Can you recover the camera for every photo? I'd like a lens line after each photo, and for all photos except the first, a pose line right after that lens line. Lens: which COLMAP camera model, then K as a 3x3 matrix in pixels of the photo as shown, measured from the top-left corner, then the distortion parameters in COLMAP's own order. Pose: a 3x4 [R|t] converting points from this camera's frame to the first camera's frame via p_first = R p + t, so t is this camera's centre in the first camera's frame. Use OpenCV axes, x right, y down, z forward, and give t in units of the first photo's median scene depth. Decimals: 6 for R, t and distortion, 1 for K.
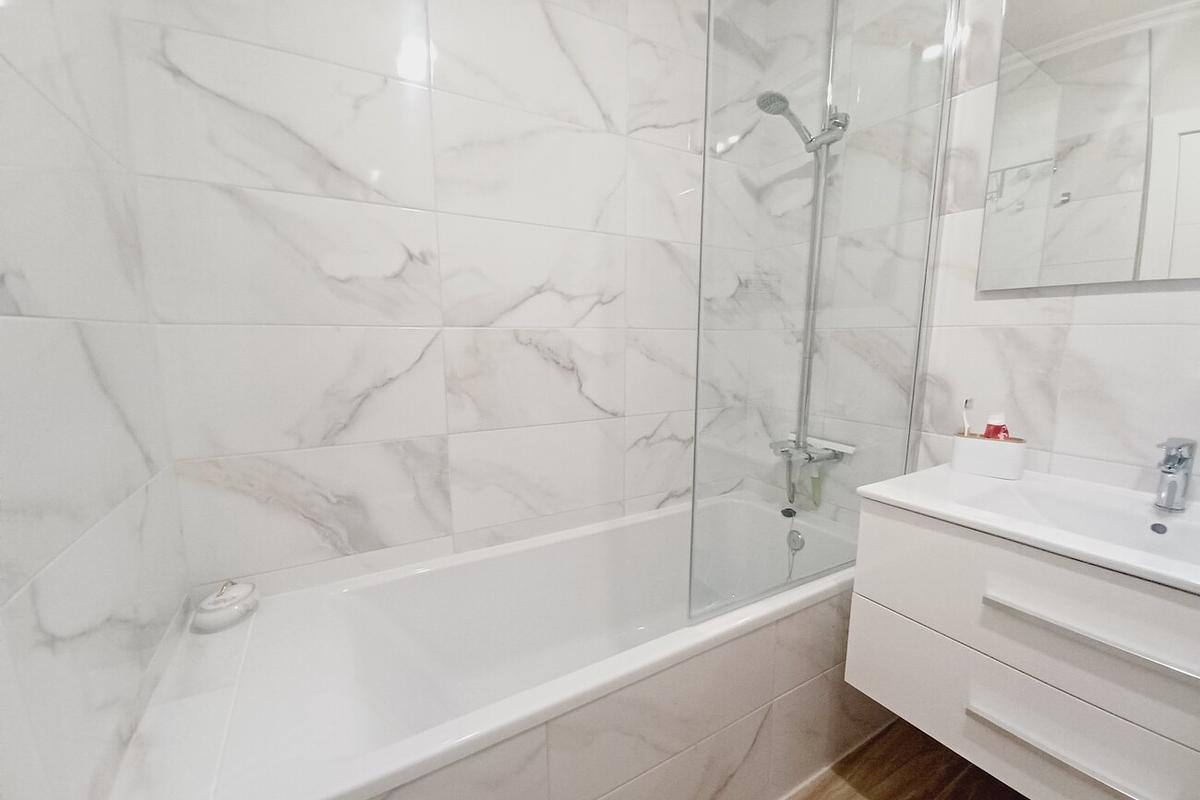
lens RADIAL K [[478.6, 0, 600.0], [0, 478.6, 400.0], [0, 0, 1]] dist [0.008588, -0.000266]
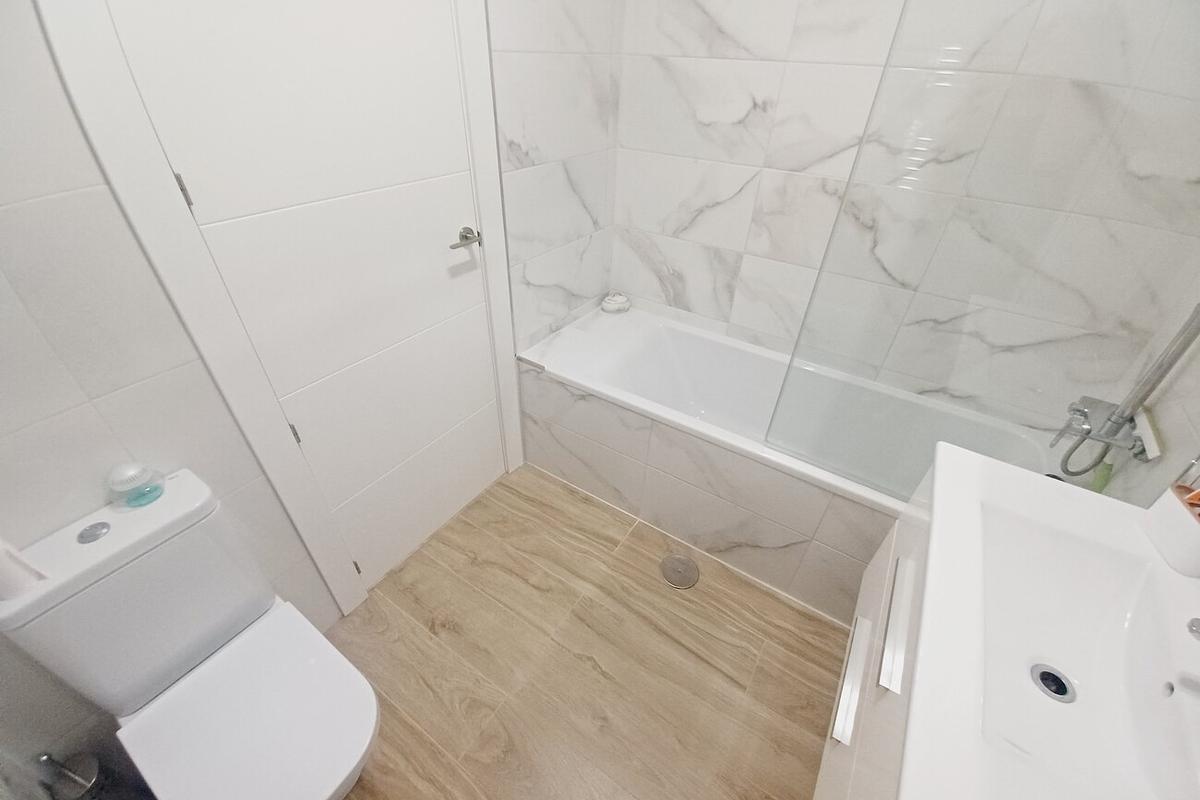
lens RADIAL K [[476.5, 0, 594.4], [0, 476.5, 407.5], [0, 0, 1]] dist [-0.016276, -0.000217]
pose [[0.442701, 0.544935, -0.712083, 0.739671], [-0.147095, 0.827519, 0.541826, -0.249742], [0.884522, -0.135123, 0.446501, -0.044671]]
